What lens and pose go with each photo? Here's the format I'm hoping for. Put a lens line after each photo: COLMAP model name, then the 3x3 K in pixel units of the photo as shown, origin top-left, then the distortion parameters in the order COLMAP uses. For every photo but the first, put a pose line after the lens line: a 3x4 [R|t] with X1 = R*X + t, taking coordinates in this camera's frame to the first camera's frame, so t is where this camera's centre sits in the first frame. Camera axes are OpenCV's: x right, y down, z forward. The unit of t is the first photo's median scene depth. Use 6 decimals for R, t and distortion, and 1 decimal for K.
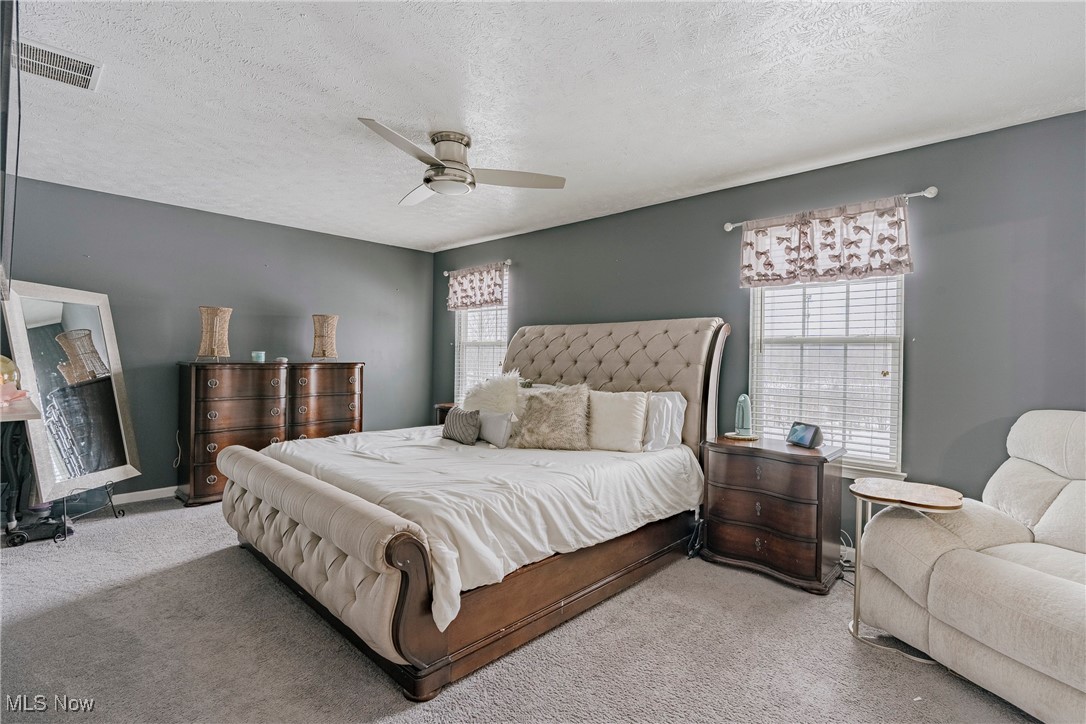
lens RADIAL K [[525.0, 0, 536.1], [0, 525.0, 357.9], [0, 0, 1]] dist [-0.006049, 0.001784]
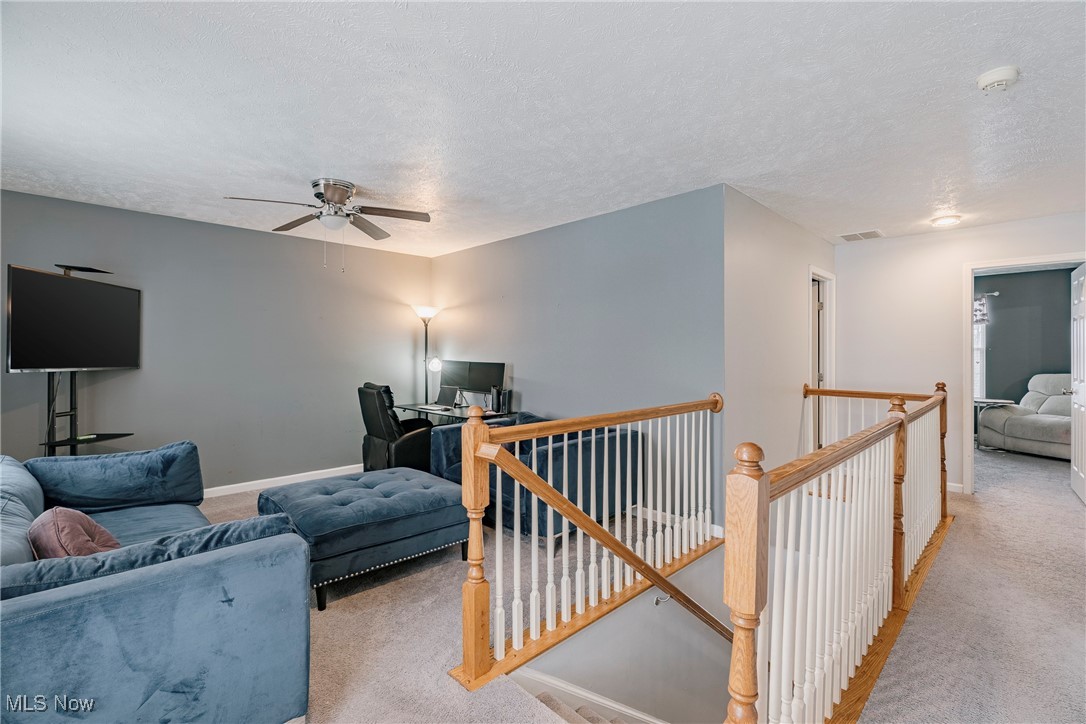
lens RADIAL K [[502.2, 0, 537.9], [0, 502.2, 357.7], [0, 0, 1]] dist [-0.011571, 0.004307]
pose [[0.999197, -0.017728, -0.035932, -1.447761], [0.017641, 0.999841, -0.002738, -0.024260], [0.035975, 0.002102, 0.999350, -1.573166]]
